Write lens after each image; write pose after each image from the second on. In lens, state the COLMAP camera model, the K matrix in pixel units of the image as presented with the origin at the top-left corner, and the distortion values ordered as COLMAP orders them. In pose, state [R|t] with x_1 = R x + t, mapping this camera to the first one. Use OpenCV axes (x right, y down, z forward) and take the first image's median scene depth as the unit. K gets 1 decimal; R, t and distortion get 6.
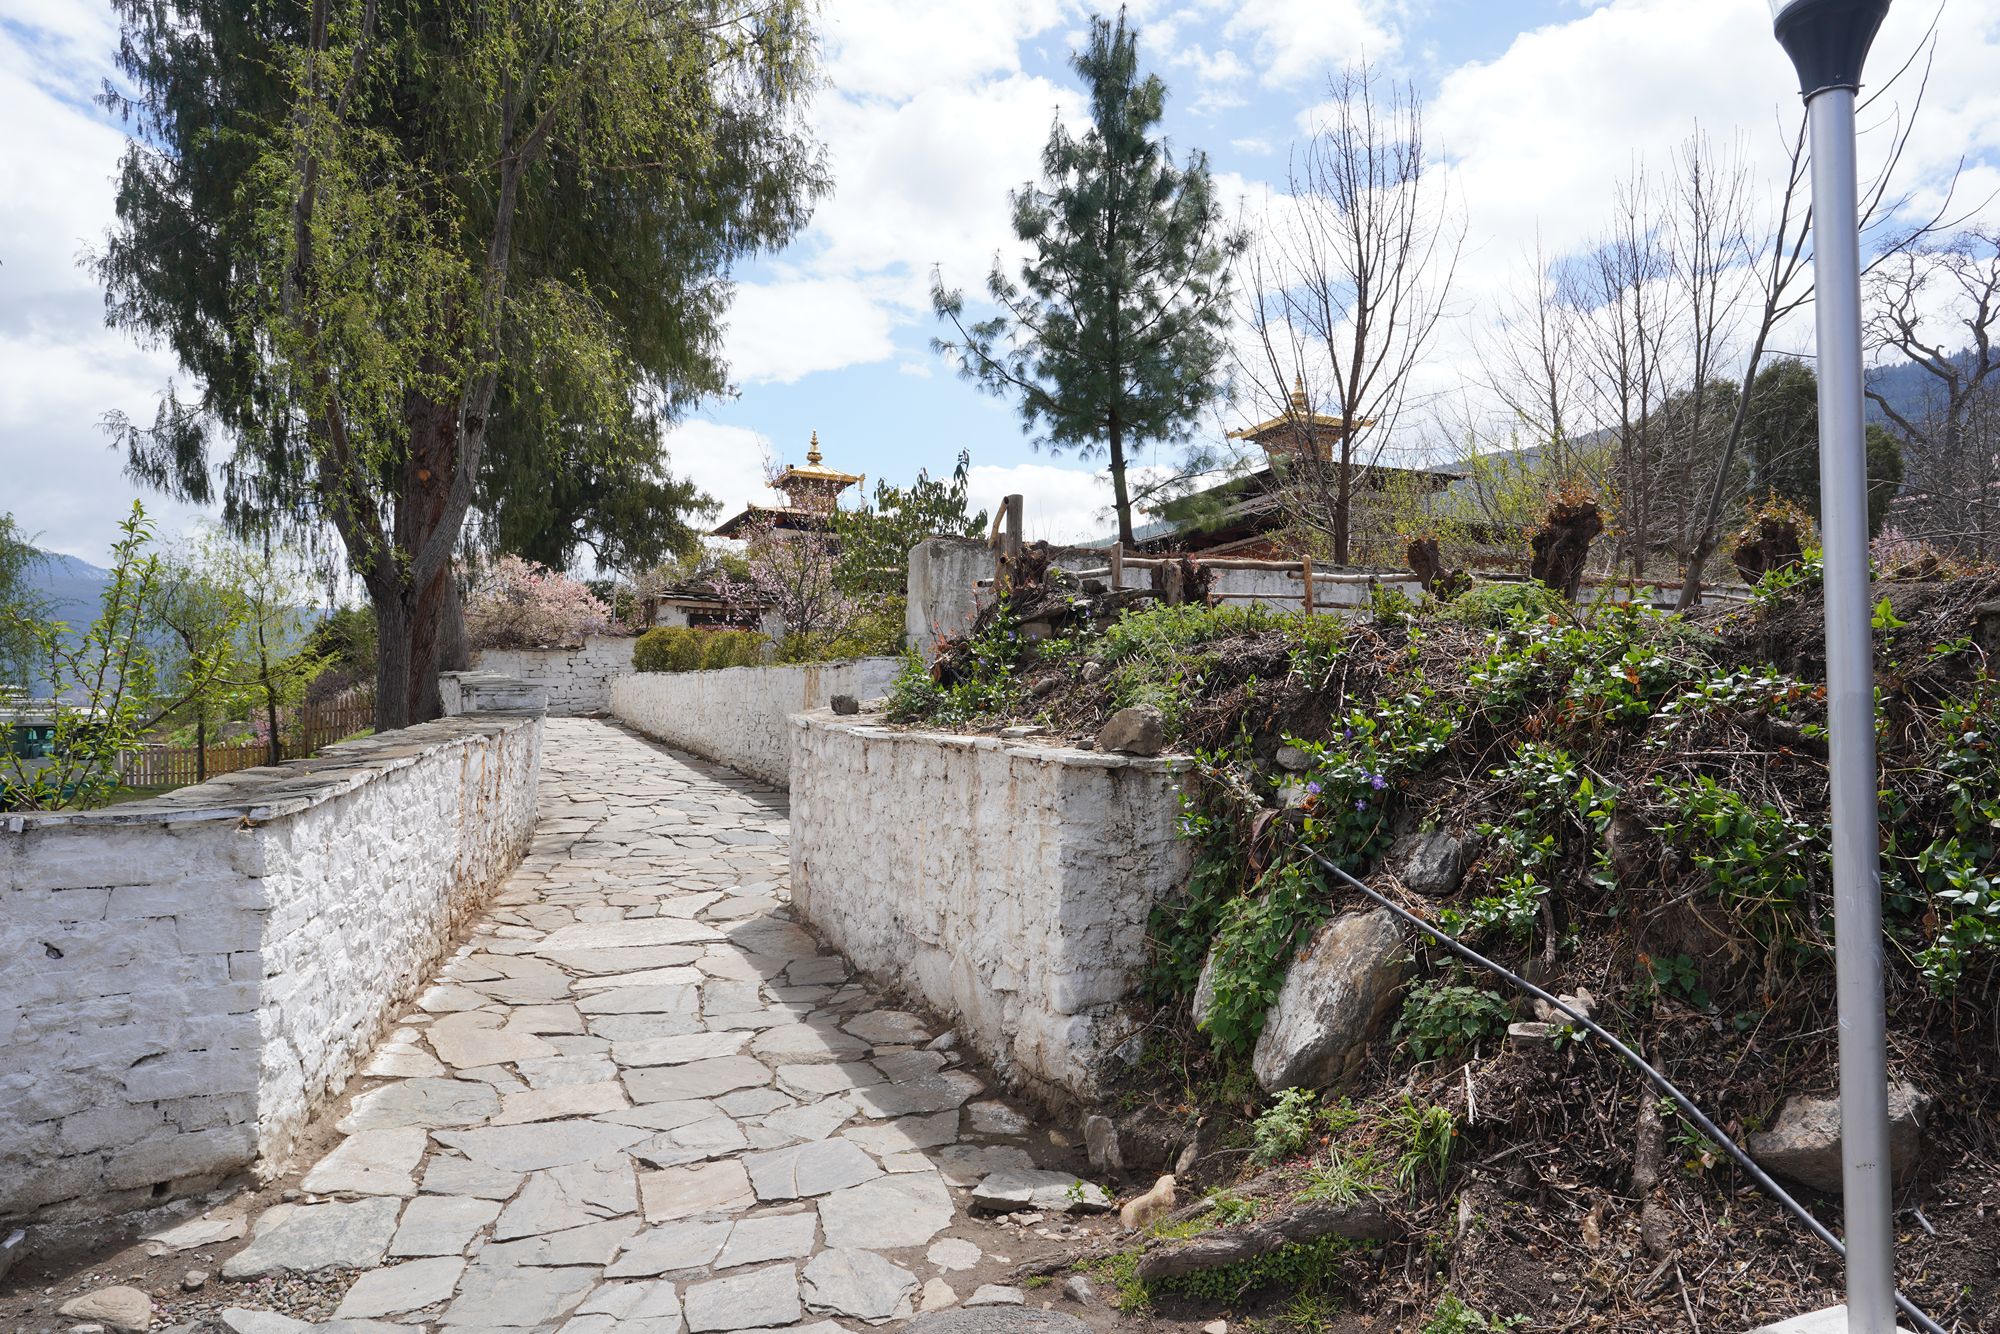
lens RADIAL K [[1345.9, 0, 996.6], [0, 1345.9, 666.4], [0, 0, 1]] dist [-0.022357, 0.032070]
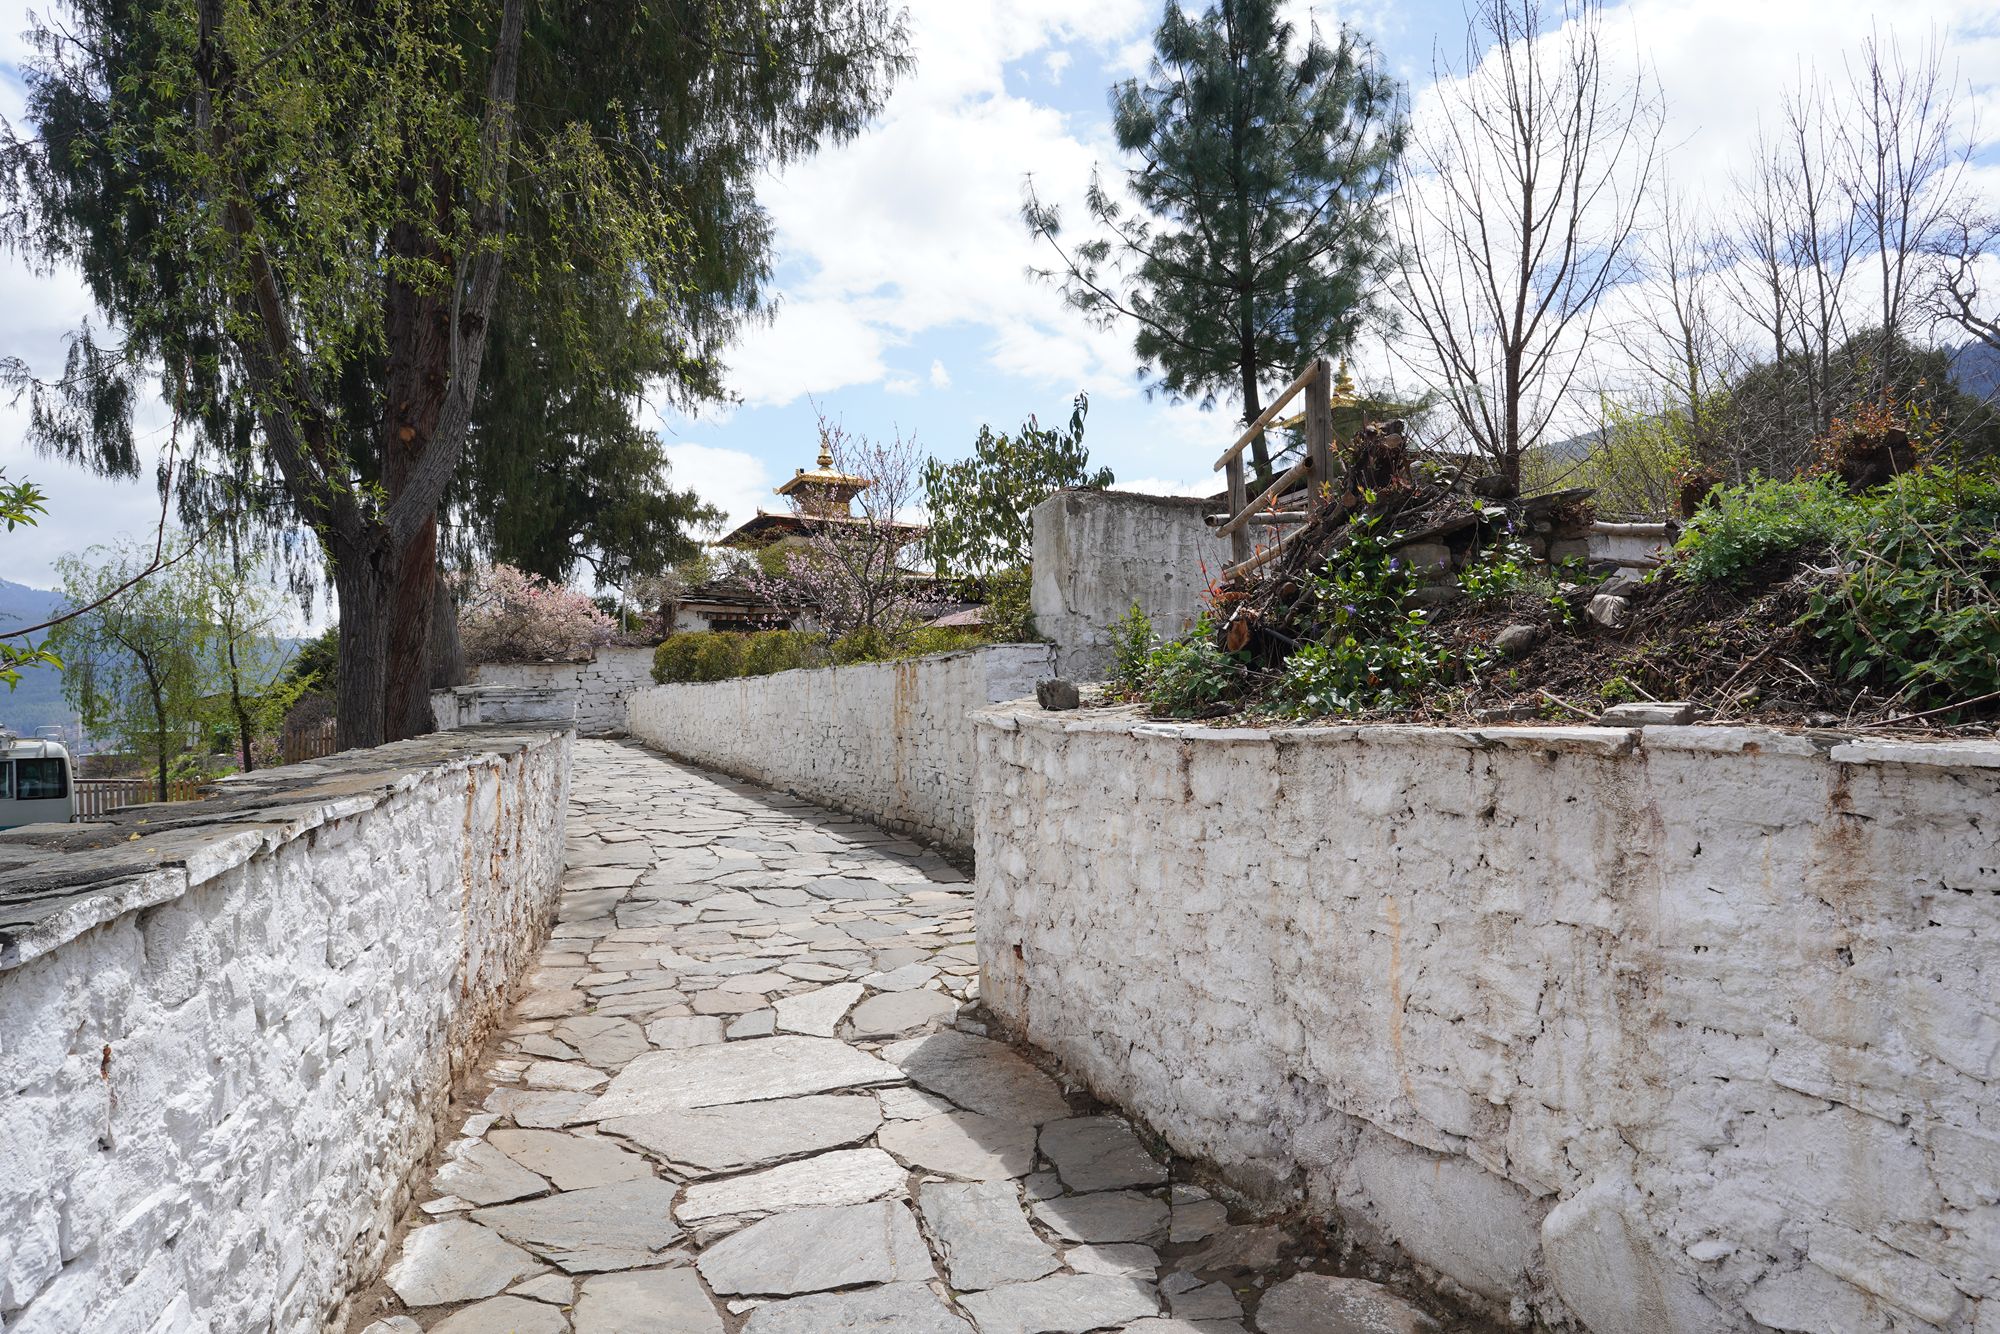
lens RADIAL K [[1345.9, 0, 996.6], [0, 1345.9, 666.4], [0, 0, 1]] dist [-0.022357, 0.032070]
pose [[0.999745, -0.022201, 0.004234, -0.071363], [0.022251, 0.999676, -0.012342, 0.010997], [-0.003958, 0.012433, 0.999915, 0.175287]]
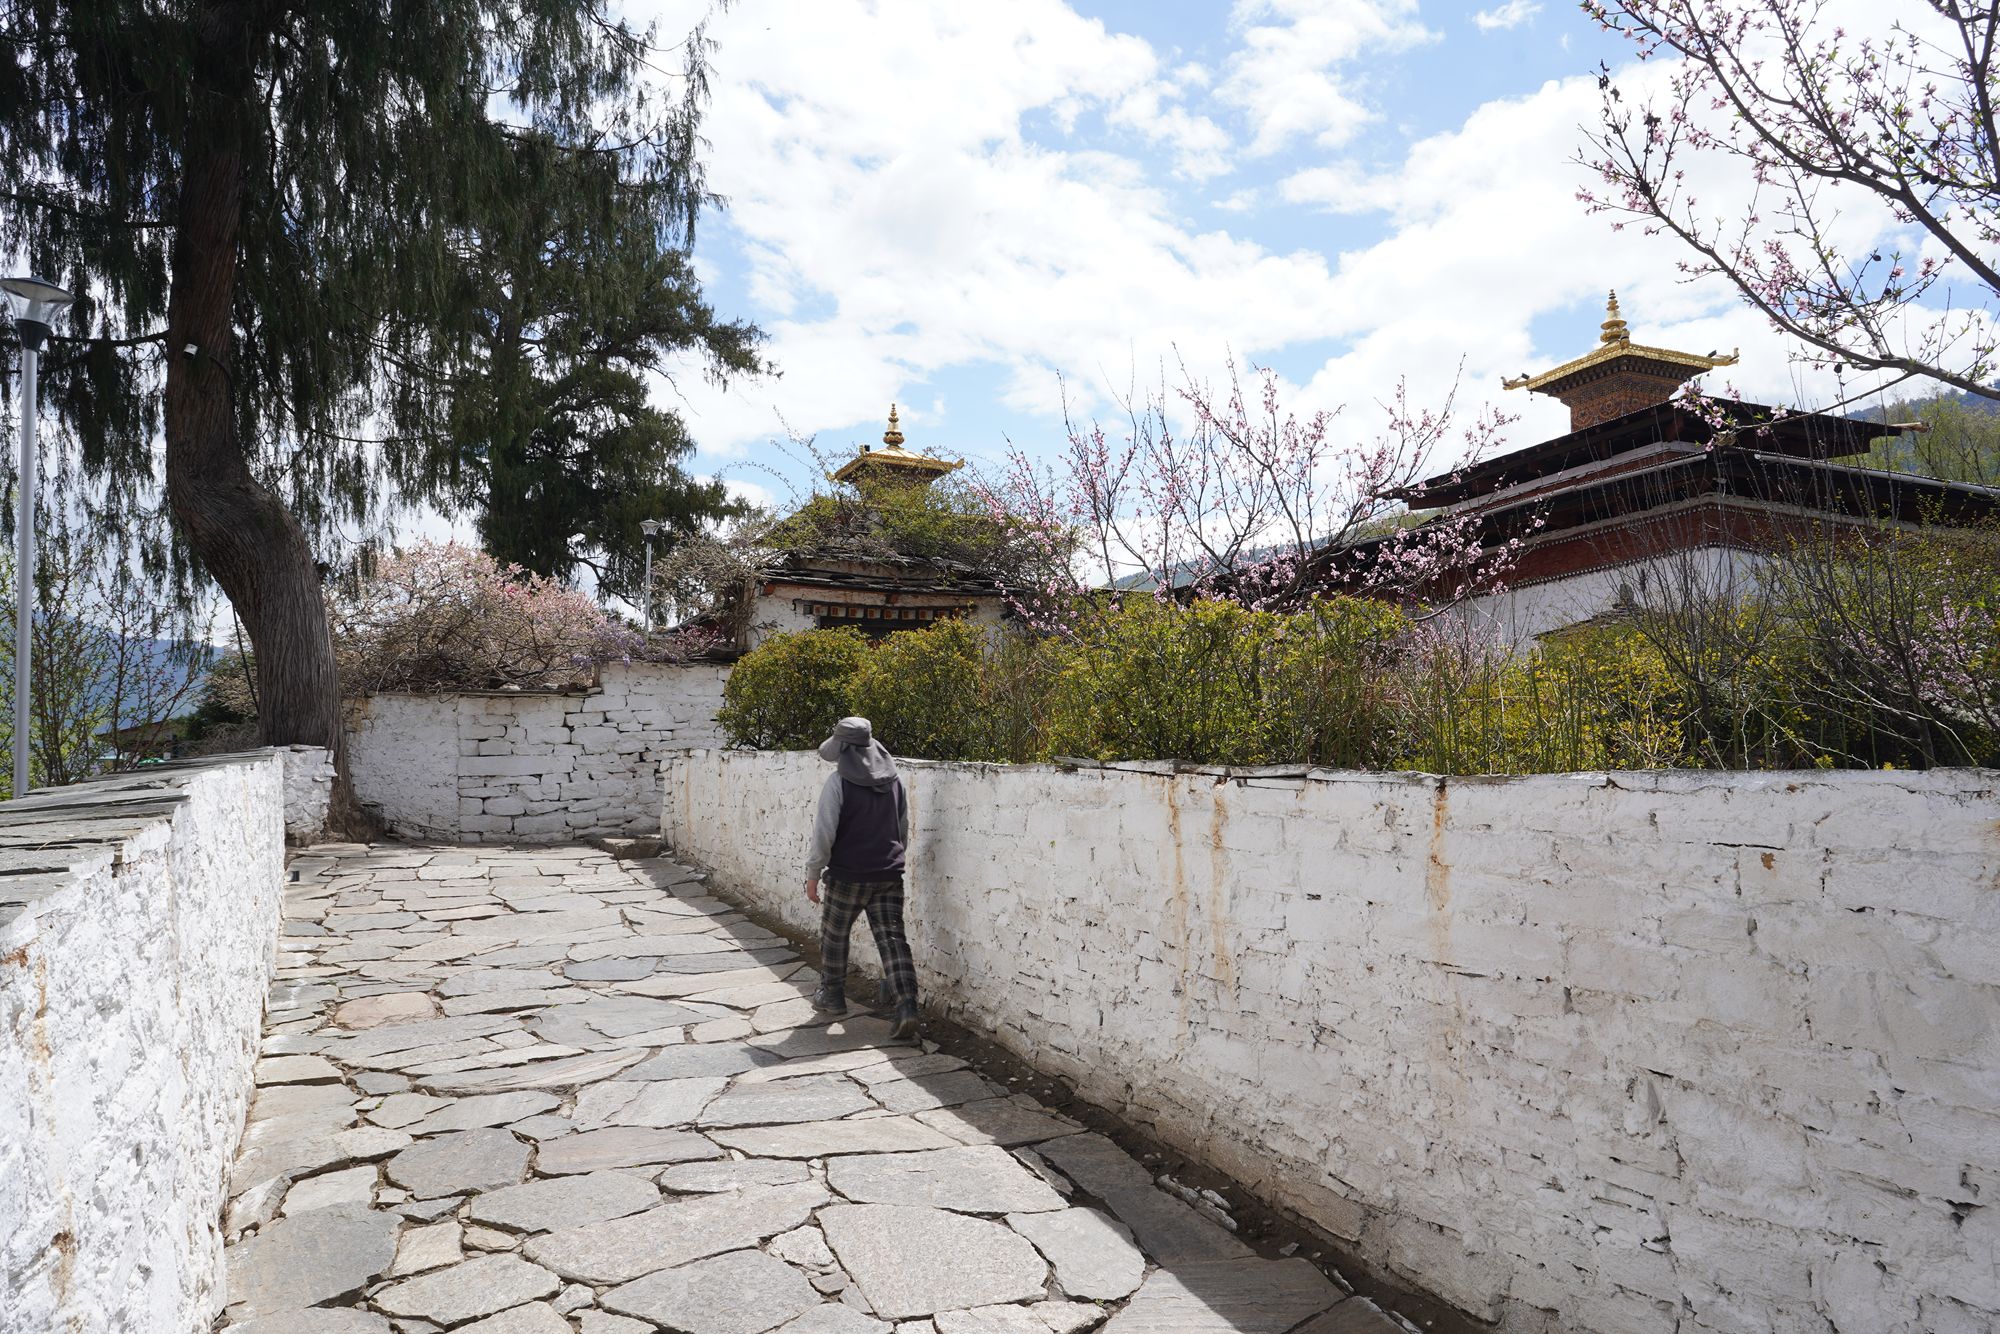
lens RADIAL K [[1342.6, 0, 975.6], [0, 1342.6, 669.0], [0, 0, 1]] dist [-0.027430, 0.034956]
pose [[0.999927, -0.008189, -0.008932, -0.275177], [0.007869, 0.999347, -0.035256, -0.005690], [0.009215, 0.035184, 0.999338, 0.858554]]
